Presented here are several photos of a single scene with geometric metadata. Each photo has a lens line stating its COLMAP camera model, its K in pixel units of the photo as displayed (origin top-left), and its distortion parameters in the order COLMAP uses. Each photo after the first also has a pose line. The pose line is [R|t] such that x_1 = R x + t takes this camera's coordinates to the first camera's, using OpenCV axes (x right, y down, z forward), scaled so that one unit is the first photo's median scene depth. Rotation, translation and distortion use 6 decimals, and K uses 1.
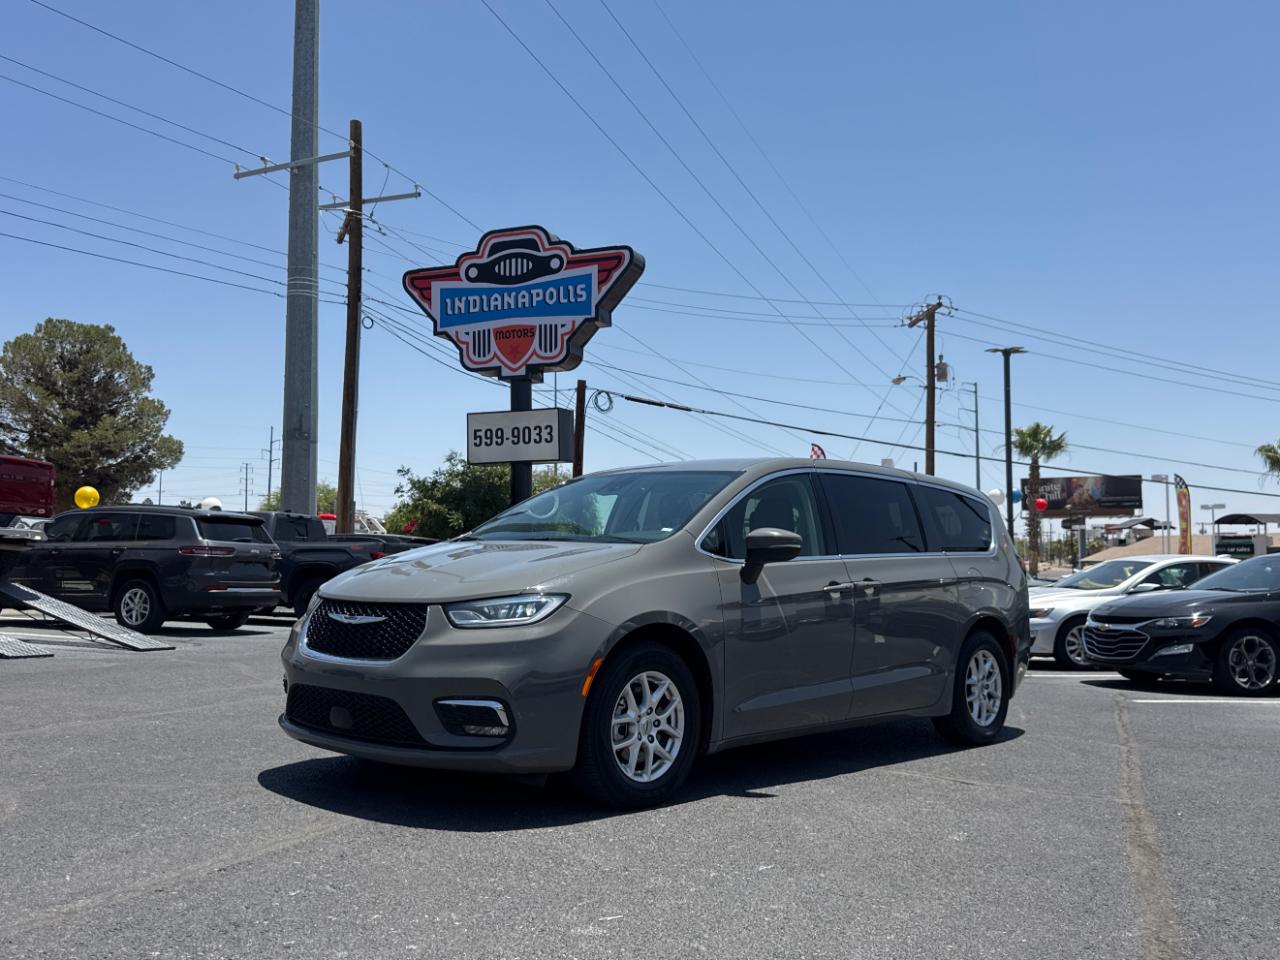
lens RADIAL K [[1153.3, 0, 634.5], [0, 1153.3, 479.0], [0, 0, 1]] dist [0.151218, -0.001814]
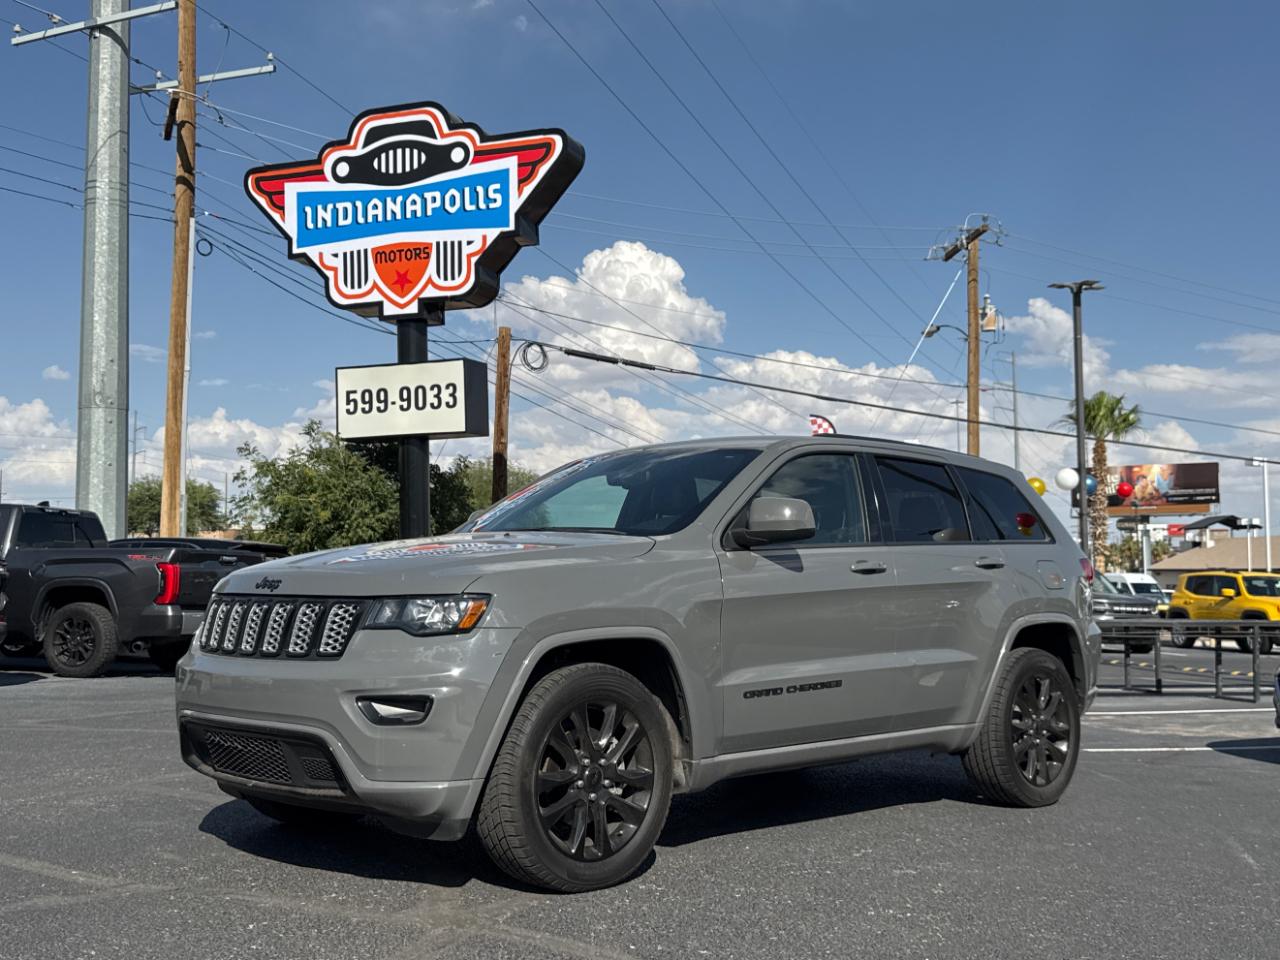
lens RADIAL K [[1385.6, 0, 644.3], [0, 1385.6, 479.4], [0, 0, 1]] dist [0.221313, -0.527940]
pose [[0.999448, -0.008072, 0.032233, 0.016071], [0.008030, 0.999967, 0.001410, 0.011973], [-0.032243, -0.001150, 0.999479, 0.136524]]
